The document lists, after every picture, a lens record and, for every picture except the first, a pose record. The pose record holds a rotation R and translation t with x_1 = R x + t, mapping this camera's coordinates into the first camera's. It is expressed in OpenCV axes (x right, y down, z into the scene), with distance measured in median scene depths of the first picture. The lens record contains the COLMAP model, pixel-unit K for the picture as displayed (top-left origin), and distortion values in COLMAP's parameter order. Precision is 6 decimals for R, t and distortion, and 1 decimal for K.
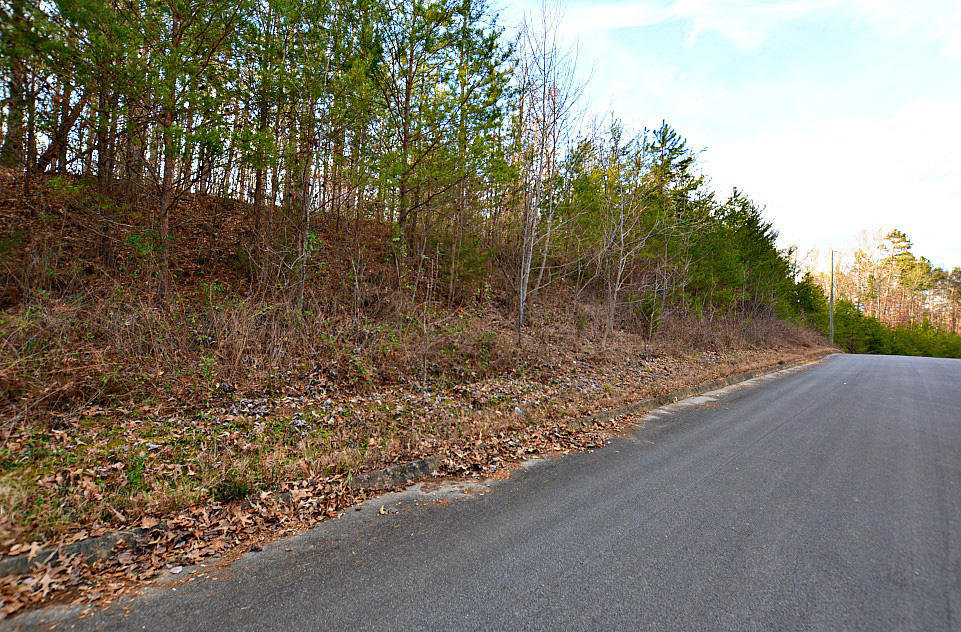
lens RADIAL K [[429.3, 0, 479.7], [0, 429.3, 317.3], [0, 0, 1]] dist [0.000895, -0.000417]
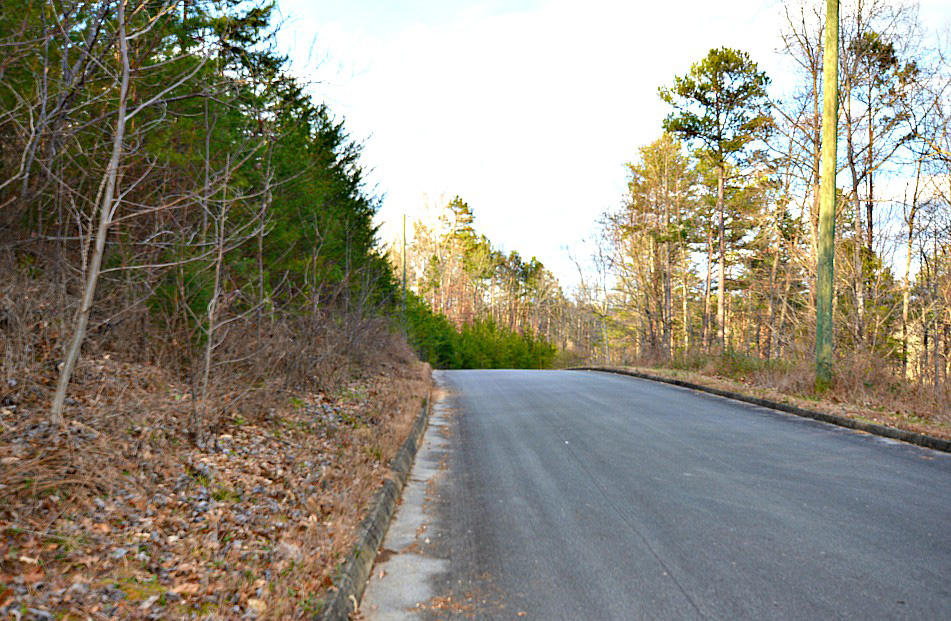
lens RADIAL K [[770.9, 0, 475.1], [0, 770.9, 311.4], [0, 0, 1]] dist [-0.008542, -0.003148]
pose [[0.685822, -0.002149, 0.727766, 0.079549], [0.006528, 0.999974, -0.003199, 0.000129], [-0.727740, 0.006945, 0.685818, 0.330948]]
